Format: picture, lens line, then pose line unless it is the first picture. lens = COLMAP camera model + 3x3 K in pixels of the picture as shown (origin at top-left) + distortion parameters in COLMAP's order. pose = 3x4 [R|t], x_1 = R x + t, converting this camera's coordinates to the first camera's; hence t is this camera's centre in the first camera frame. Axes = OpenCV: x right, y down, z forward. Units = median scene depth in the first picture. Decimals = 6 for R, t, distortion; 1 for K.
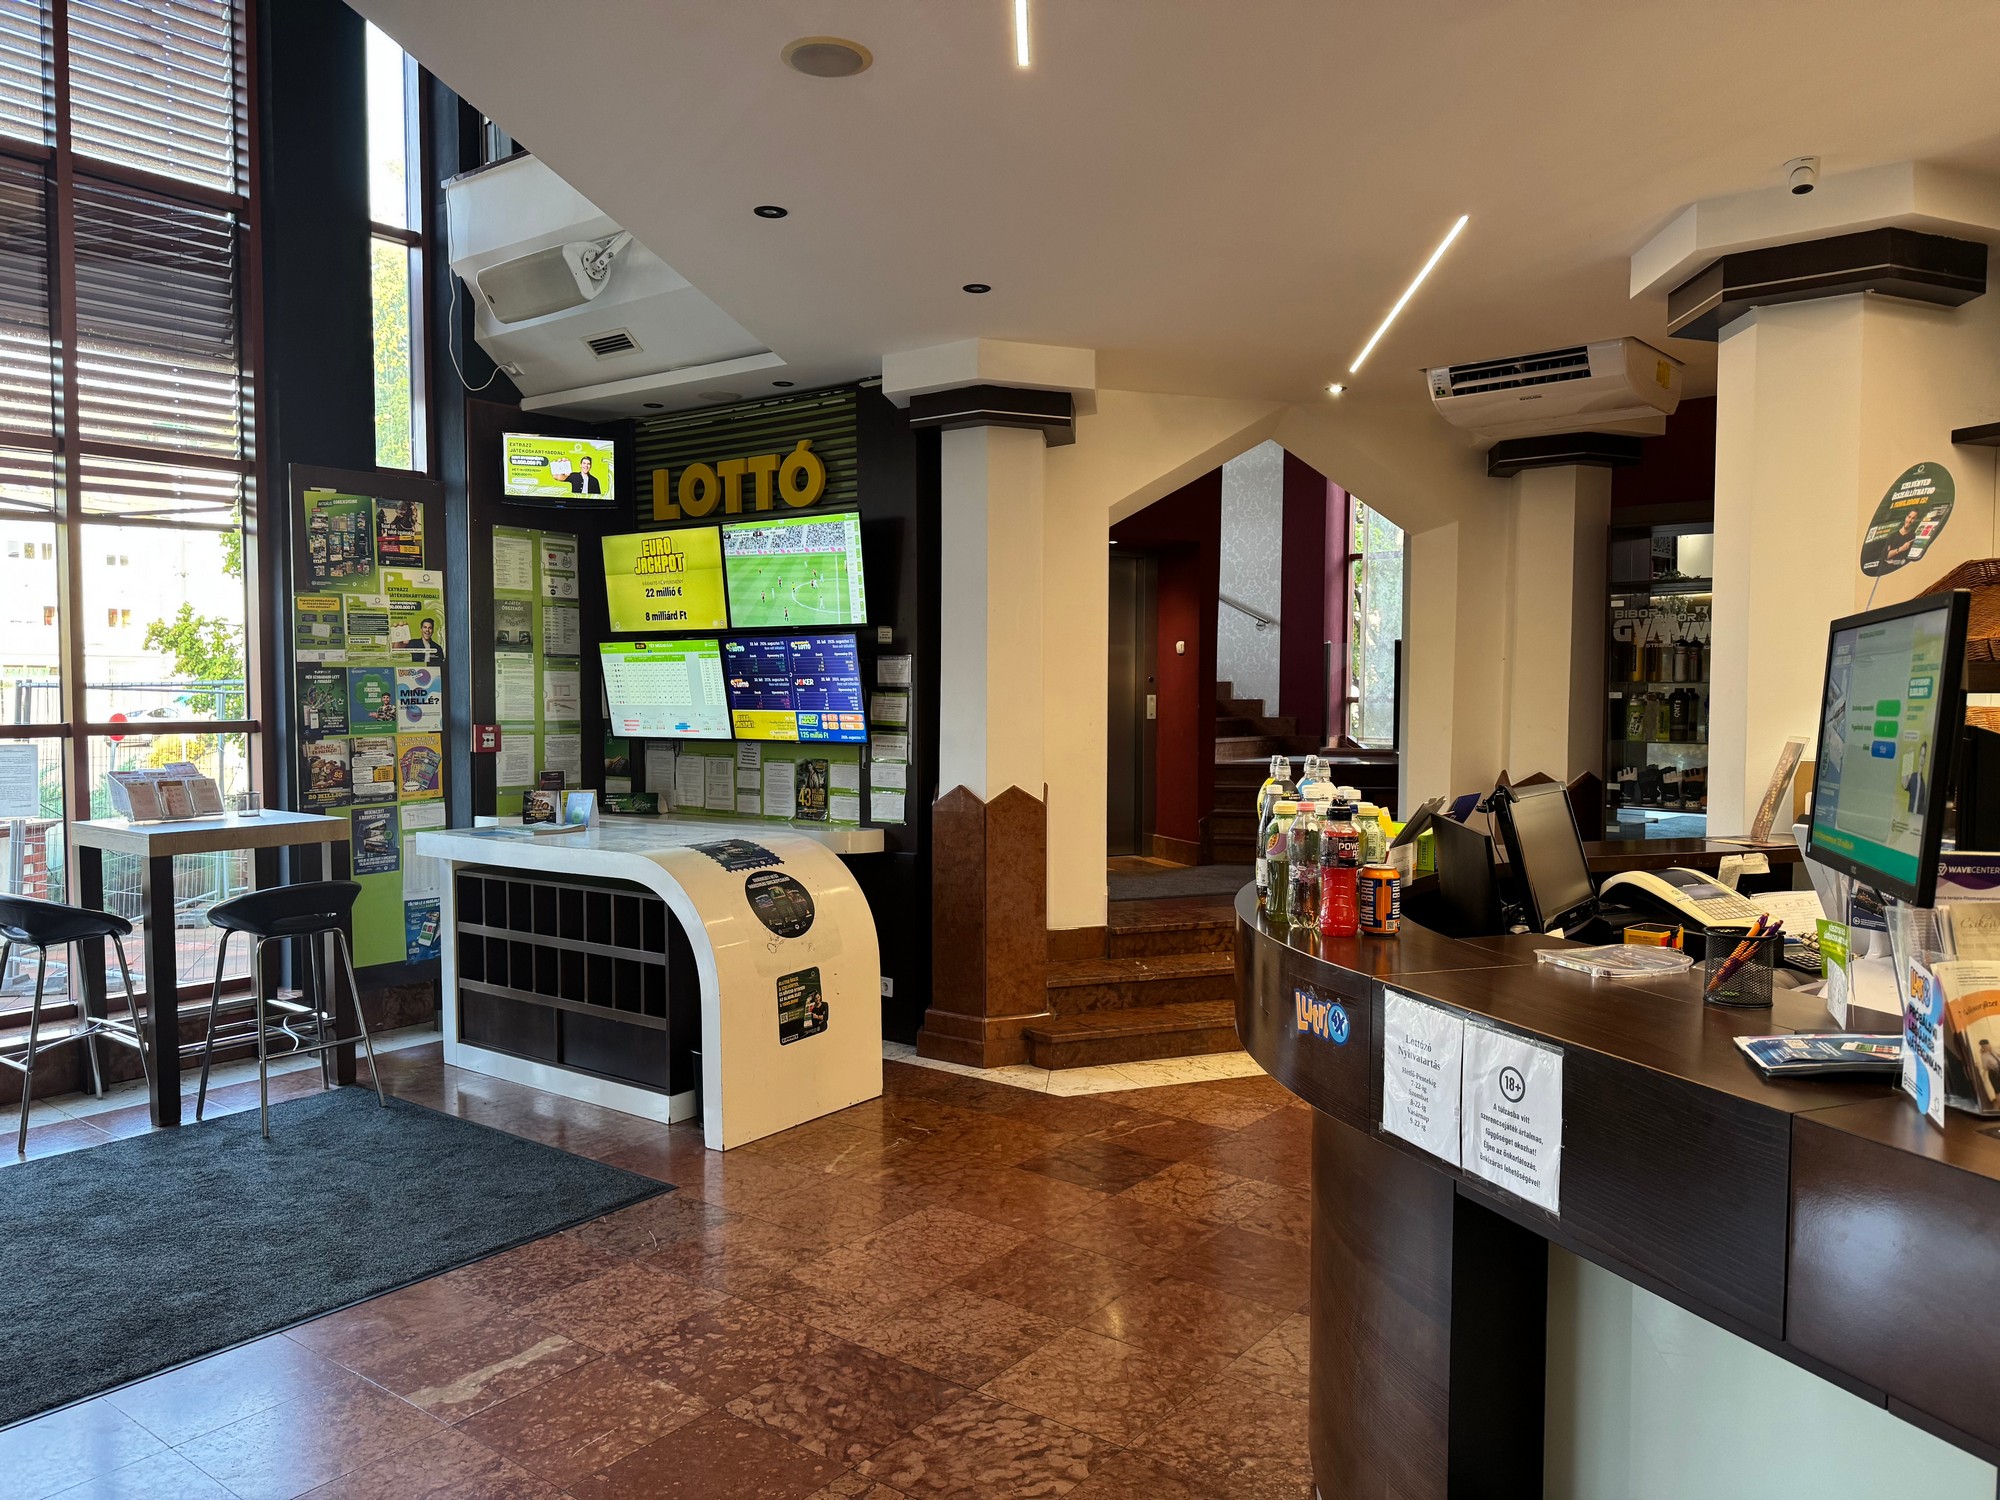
lens RADIAL K [[1436.1, 0, 1047.3], [0, 1436.1, 743.7], [0, 0, 1]] dist [0.051814, -0.097106]
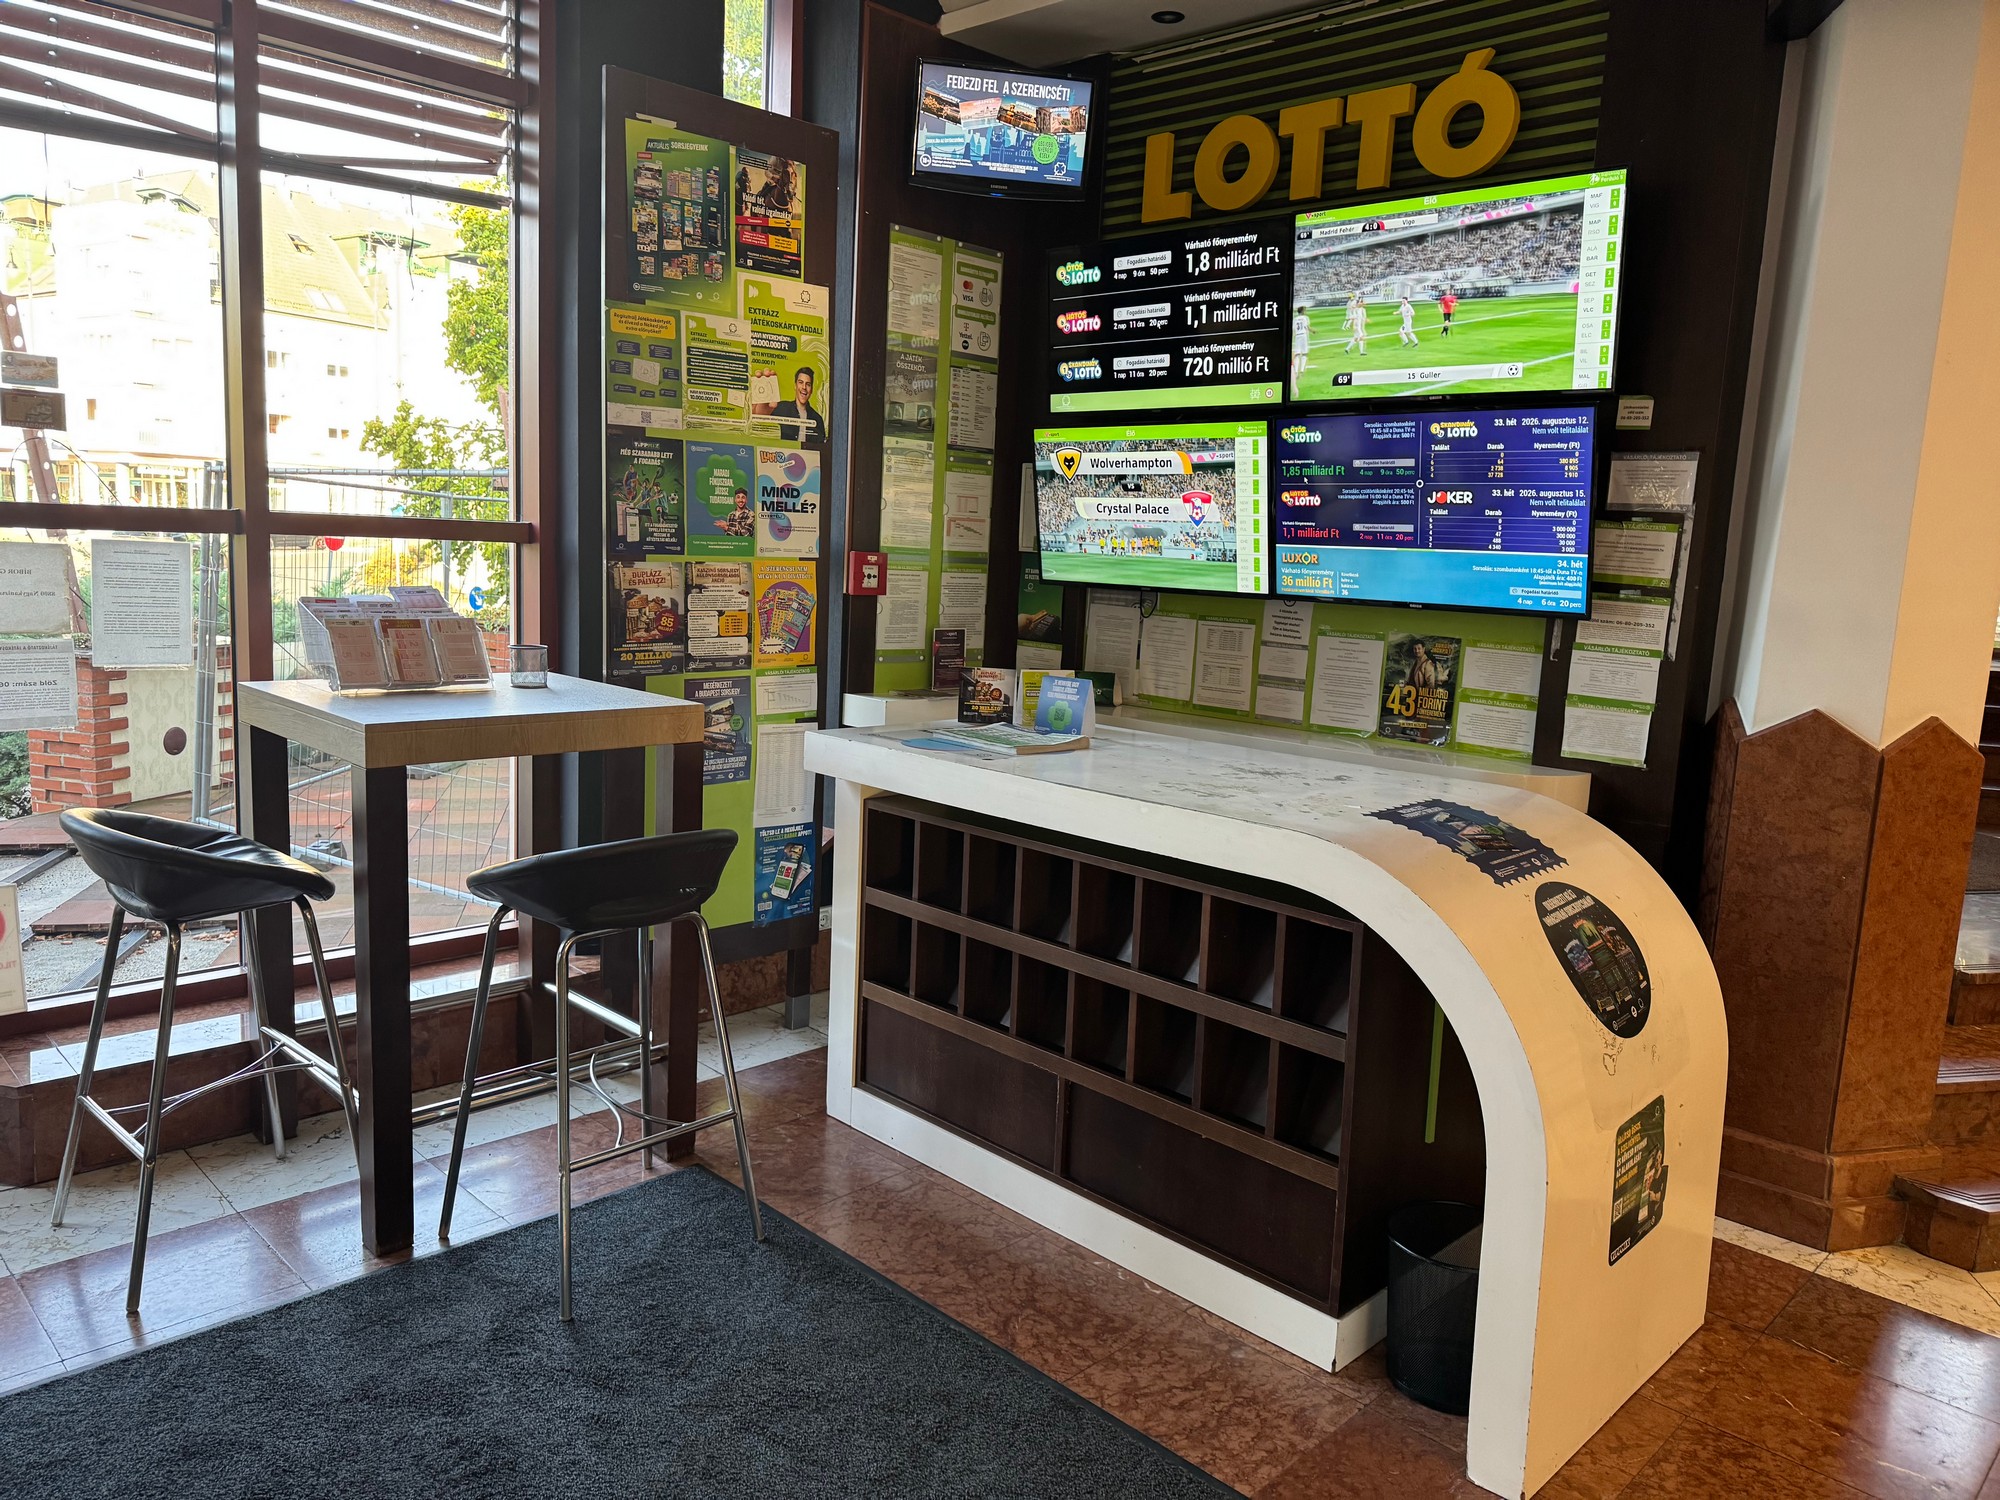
lens RADIAL K [[1412.2, 0, 1000.0], [0, 1412.2, 750.0], [0, 0, 1]] dist [0.092200, -0.157469]
pose [[0.986651, 0.068427, -0.147778, -0.256328], [-0.052465, 0.992619, 0.109338, 0.002574], [0.154169, -0.100125, 0.982958, 0.424895]]
